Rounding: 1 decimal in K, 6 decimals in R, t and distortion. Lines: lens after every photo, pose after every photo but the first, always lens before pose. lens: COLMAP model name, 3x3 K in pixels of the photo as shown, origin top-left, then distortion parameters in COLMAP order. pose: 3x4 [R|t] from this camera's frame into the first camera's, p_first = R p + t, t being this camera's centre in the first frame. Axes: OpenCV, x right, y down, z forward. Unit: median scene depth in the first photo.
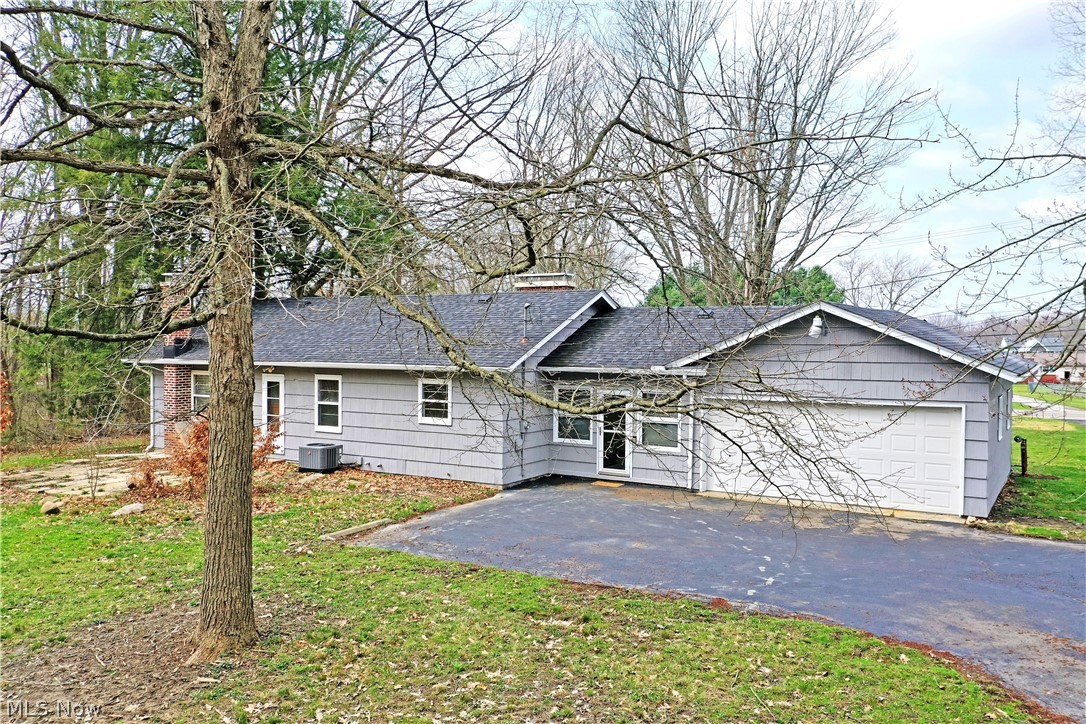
lens RADIAL K [[871.1, 0, 543.5], [0, 871.1, 359.0], [0, 0, 1]] dist [0.013285, 0.010392]
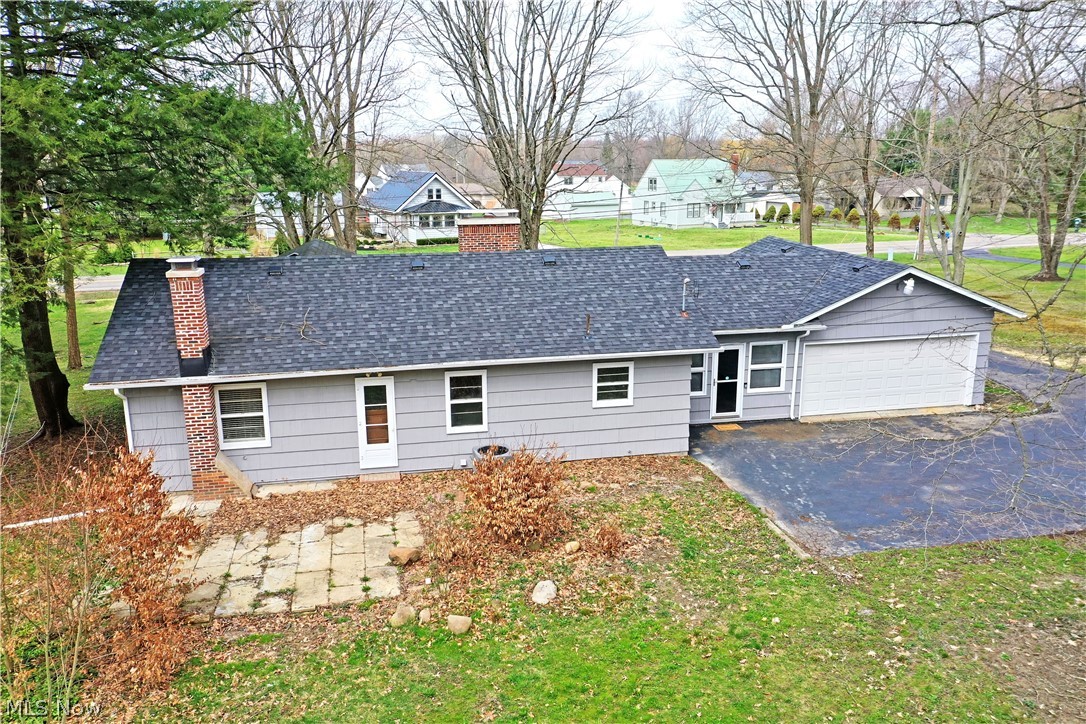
lens RADIAL K [[871.1, 0, 542.0], [0, 871.1, 362.8], [0, 0, 1]] dist [0.013285, 0.010392]
pose [[0.737400, -0.172667, 0.653014, -0.829071], [0.028550, 0.973878, 0.225269, -0.201707], [-0.674853, -0.147470, 0.723067, 0.335845]]
